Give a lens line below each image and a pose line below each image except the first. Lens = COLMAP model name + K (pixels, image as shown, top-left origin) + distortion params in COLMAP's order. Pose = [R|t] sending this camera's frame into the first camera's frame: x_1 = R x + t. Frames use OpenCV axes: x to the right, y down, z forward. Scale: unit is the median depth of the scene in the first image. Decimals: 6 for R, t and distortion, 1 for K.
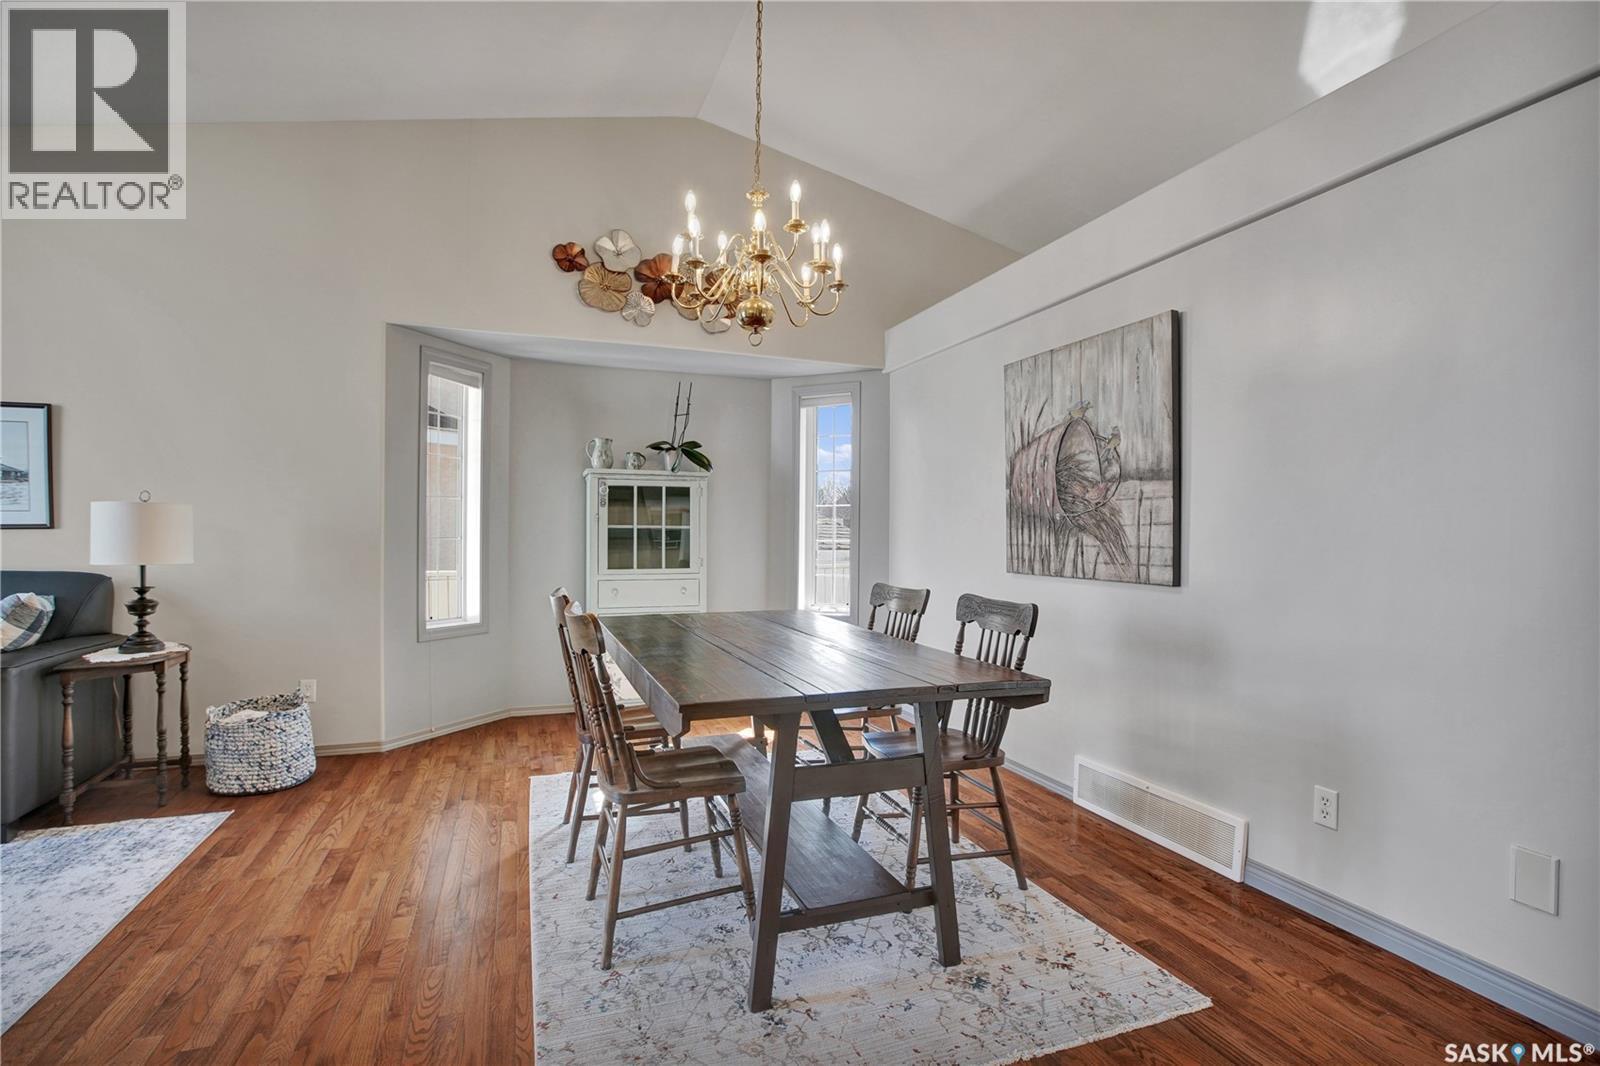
lens RADIAL K [[762.3, 0, 800.0], [0, 762.3, 536.1], [0, 0, 1]] dist [-0.027022, -0.000748]
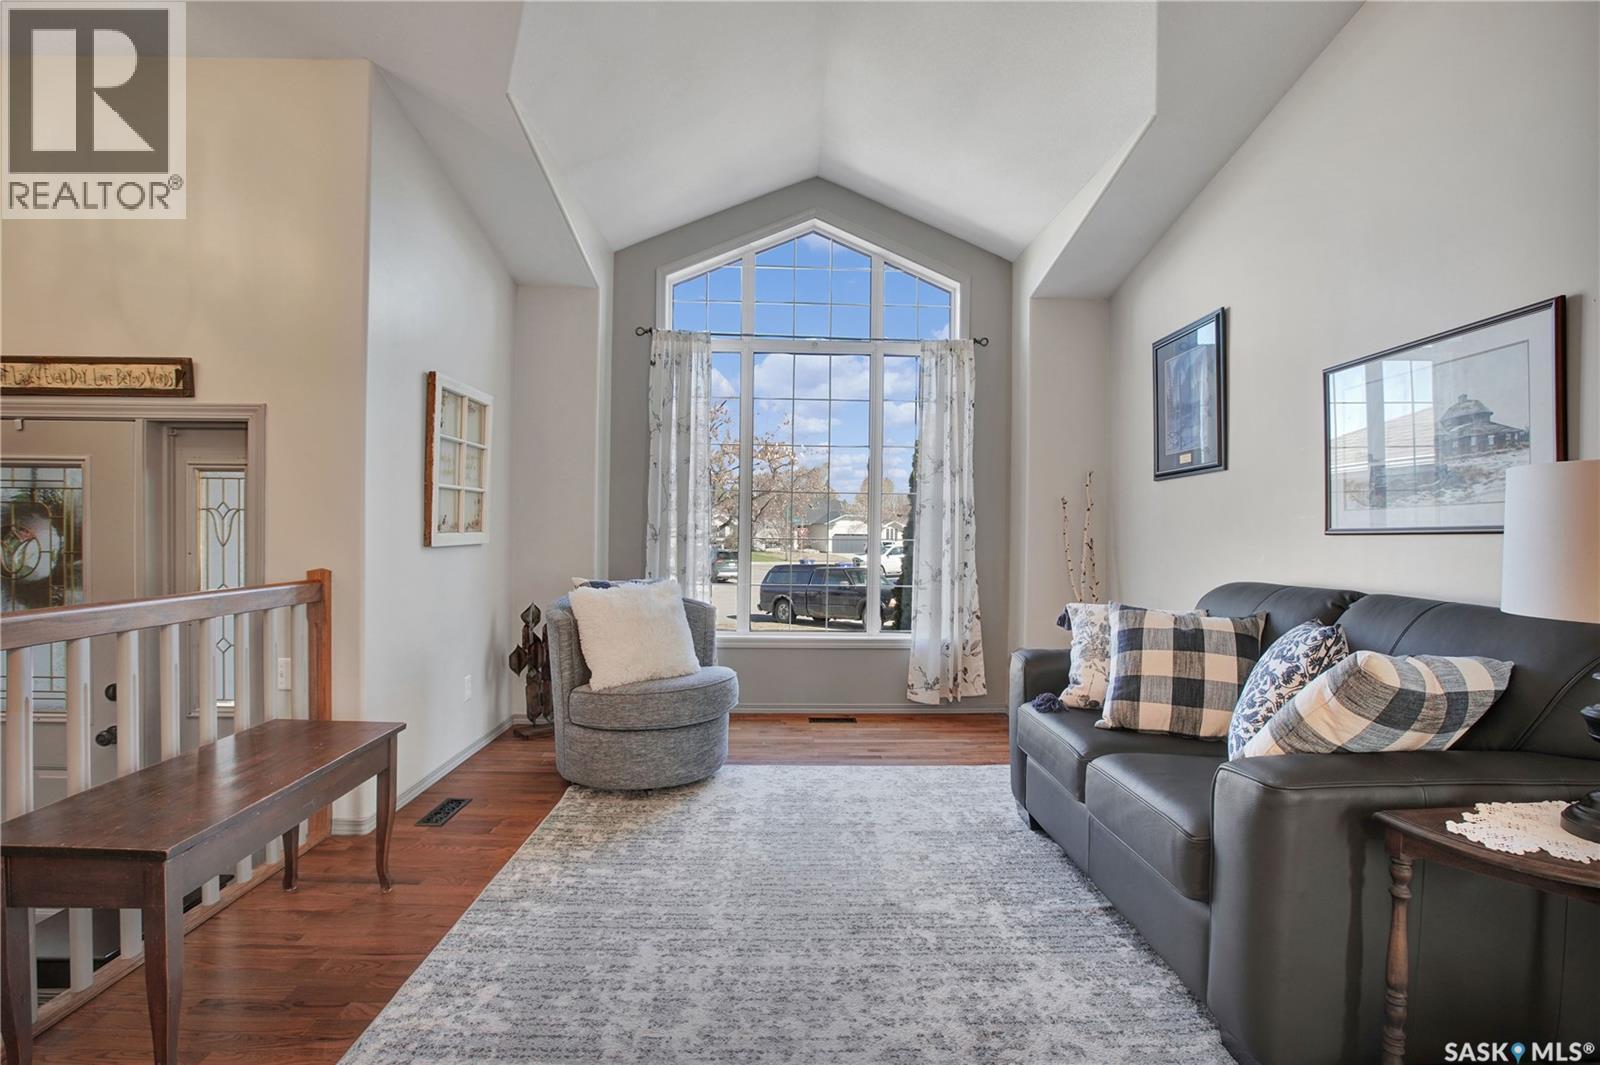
lens RADIAL K [[762.3, 0, 798.9], [0, 762.3, 535.0], [0, 0, 1]] dist [-0.027022, -0.000748]
pose [[-0.313816, -0.003859, -0.949476, -0.411475], [-0.018462, 0.999827, 0.002038, 0.000654], [0.949304, 0.018169, -0.313833, 0.775030]]
